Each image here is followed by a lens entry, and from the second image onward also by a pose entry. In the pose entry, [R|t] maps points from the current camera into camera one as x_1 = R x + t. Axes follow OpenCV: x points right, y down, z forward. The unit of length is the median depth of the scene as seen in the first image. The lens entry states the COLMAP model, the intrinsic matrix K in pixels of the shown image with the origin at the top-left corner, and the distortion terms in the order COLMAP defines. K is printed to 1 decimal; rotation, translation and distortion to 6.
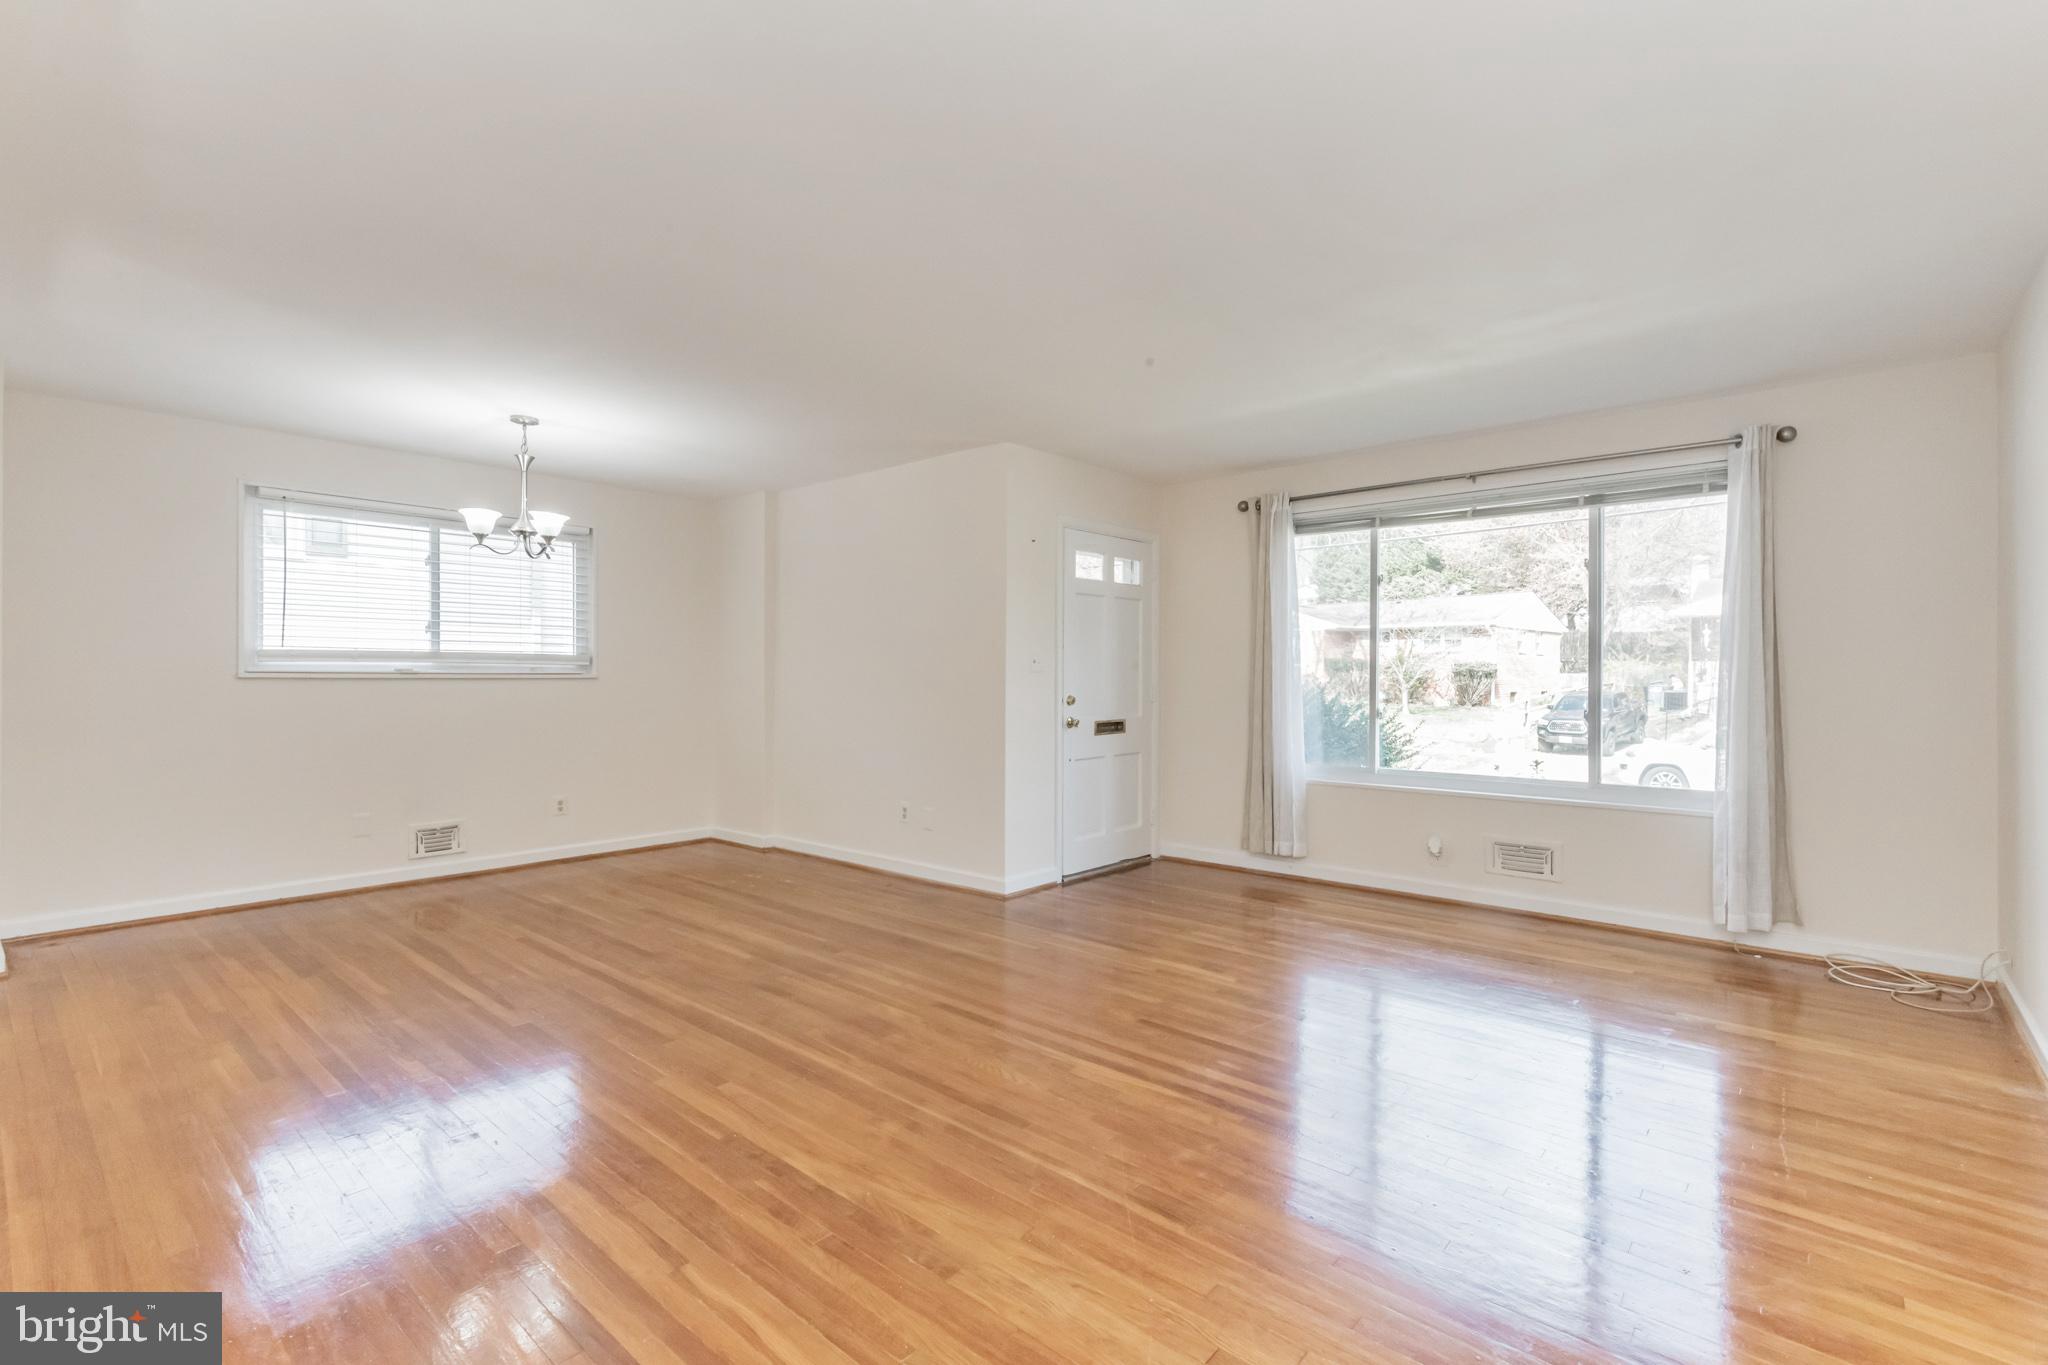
lens RADIAL K [[918.4, 0, 1016.9], [0, 918.4, 681.4], [0, 0, 1]] dist [0.019709, -0.003358]
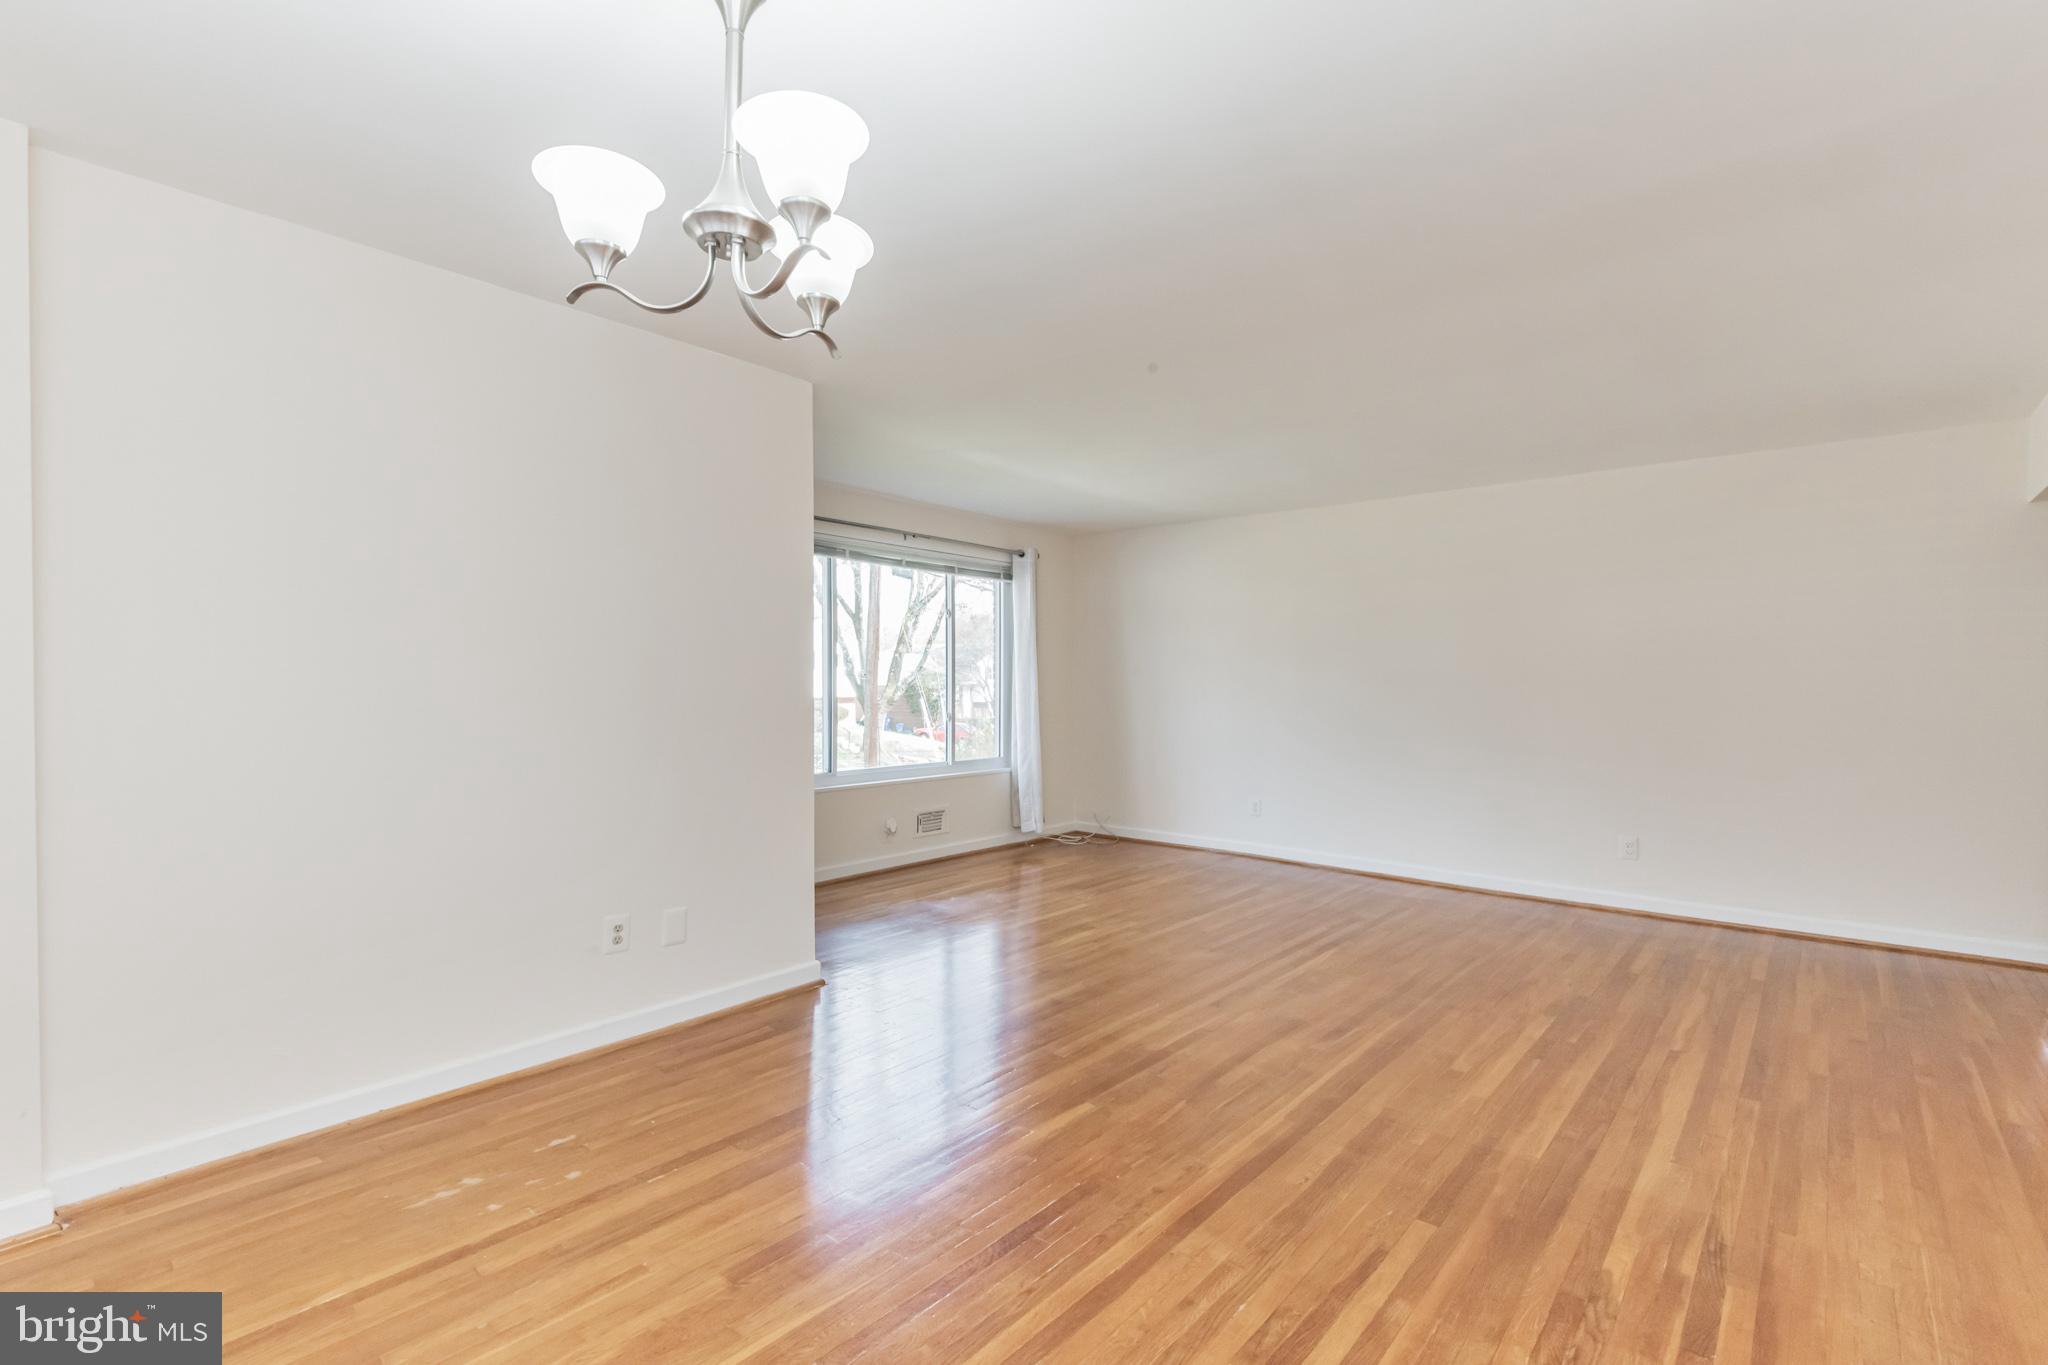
lens RADIAL K [[918.4, 0, 1009.8], [0, 918.4, 669.3], [0, 0, 1]] dist [0.019709, -0.003358]
pose [[0.009190, 0.012751, 0.999876, -1.018163], [0.006905, 0.999894, -0.012815, -0.020912], [-0.999934, 0.007022, 0.009101, 1.081882]]
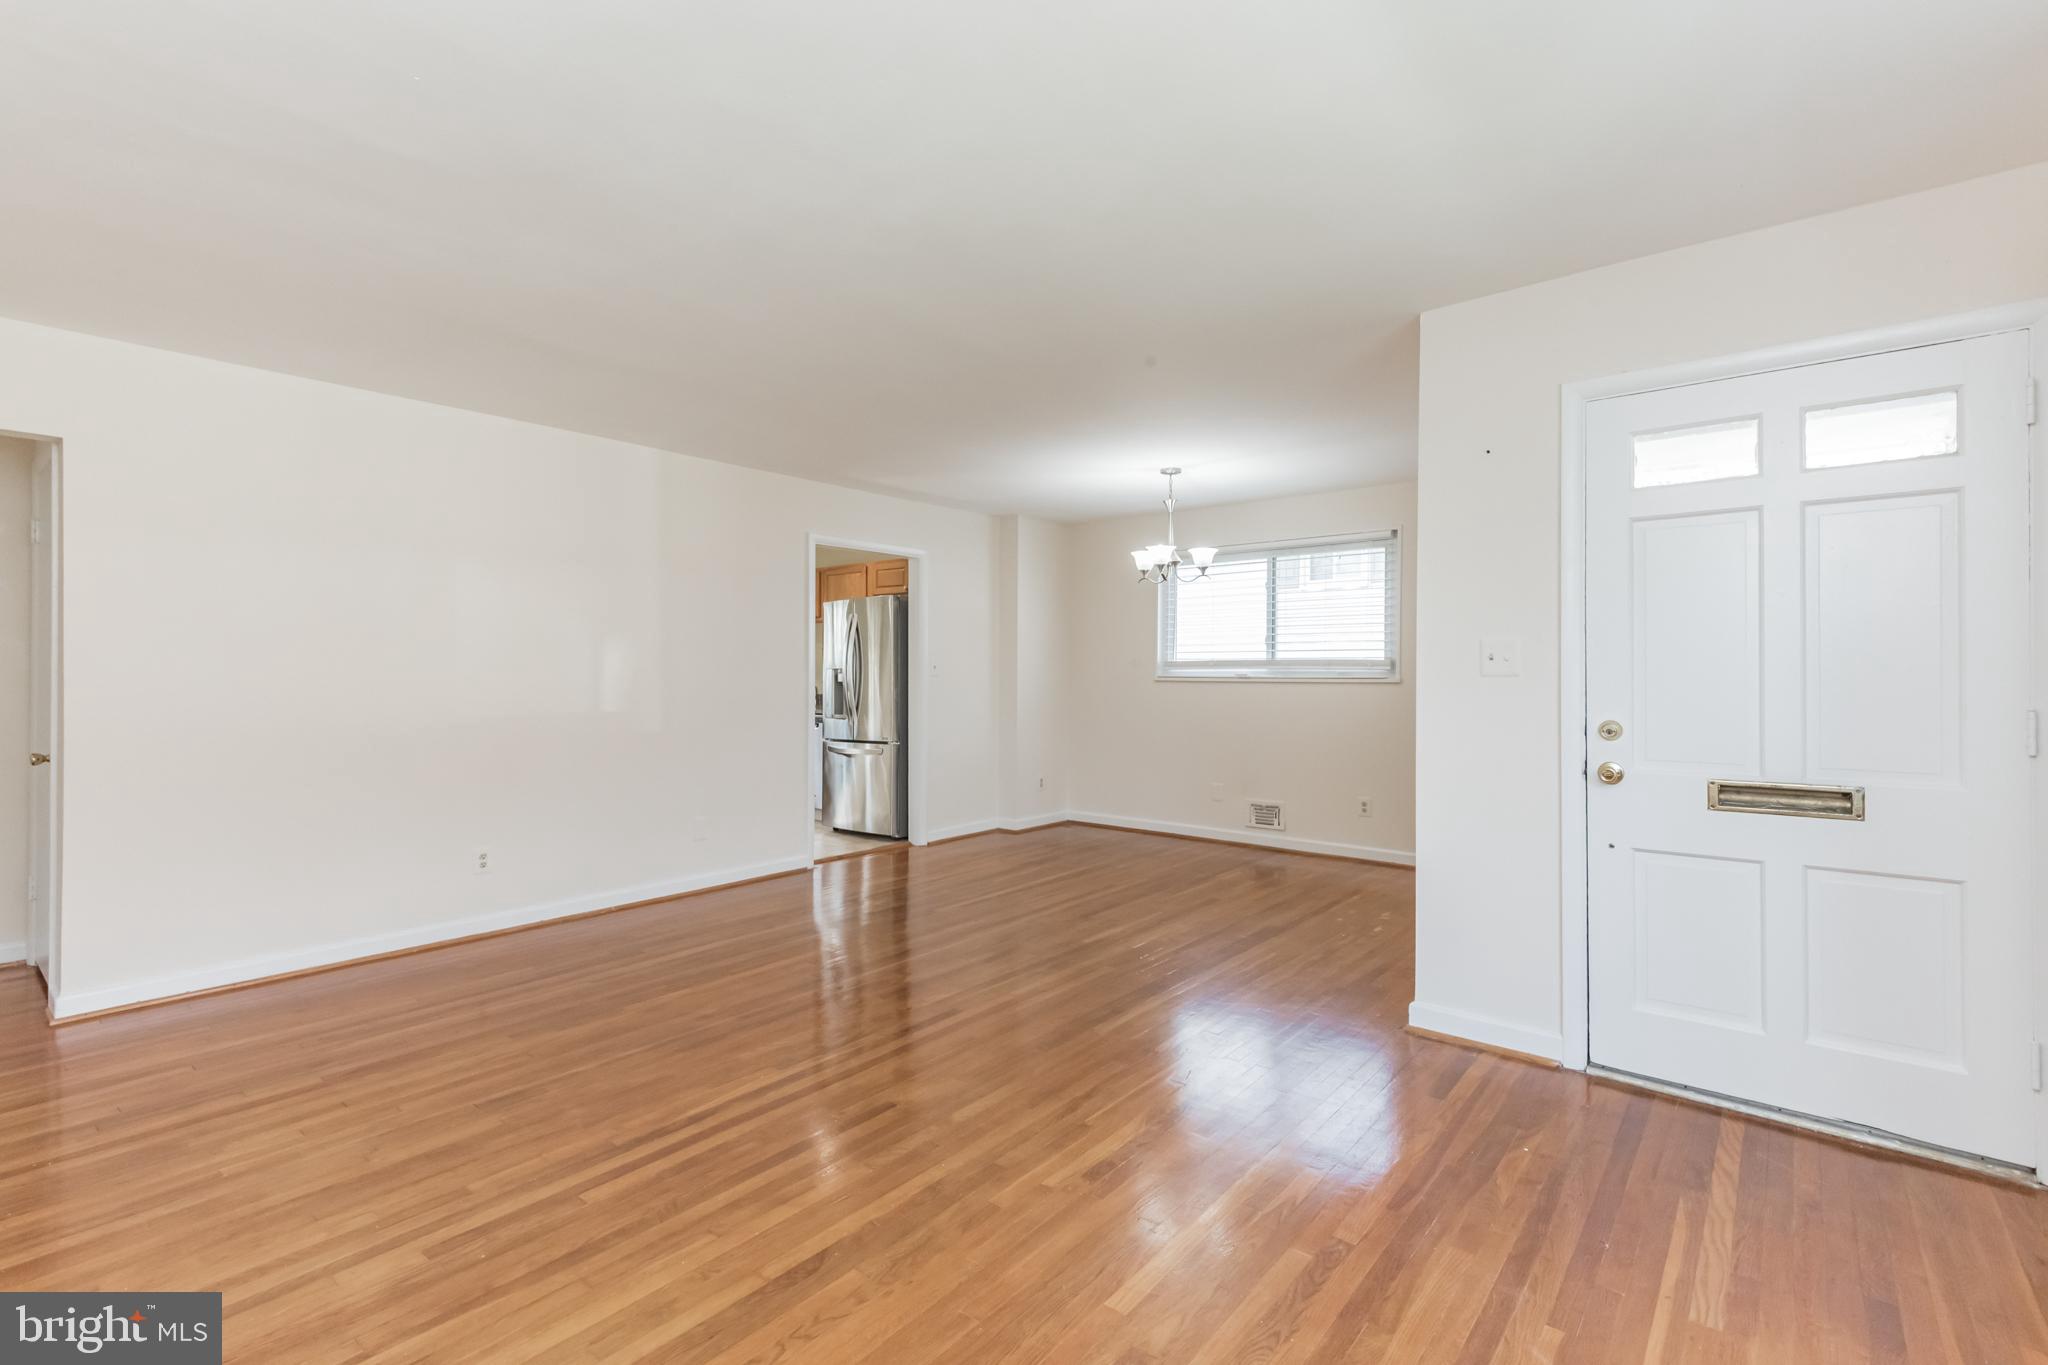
lens RADIAL K [[918.4, 0, 1032.0], [0, 918.4, 674.6], [0, 0, 1]] dist [0.019709, -0.003358]
pose [[0.032014, -0.002908, -0.999483, 0.810115], [-0.006635, 0.999973, -0.003121, -0.010484], [0.999465, 0.006731, 0.031994, 0.926026]]
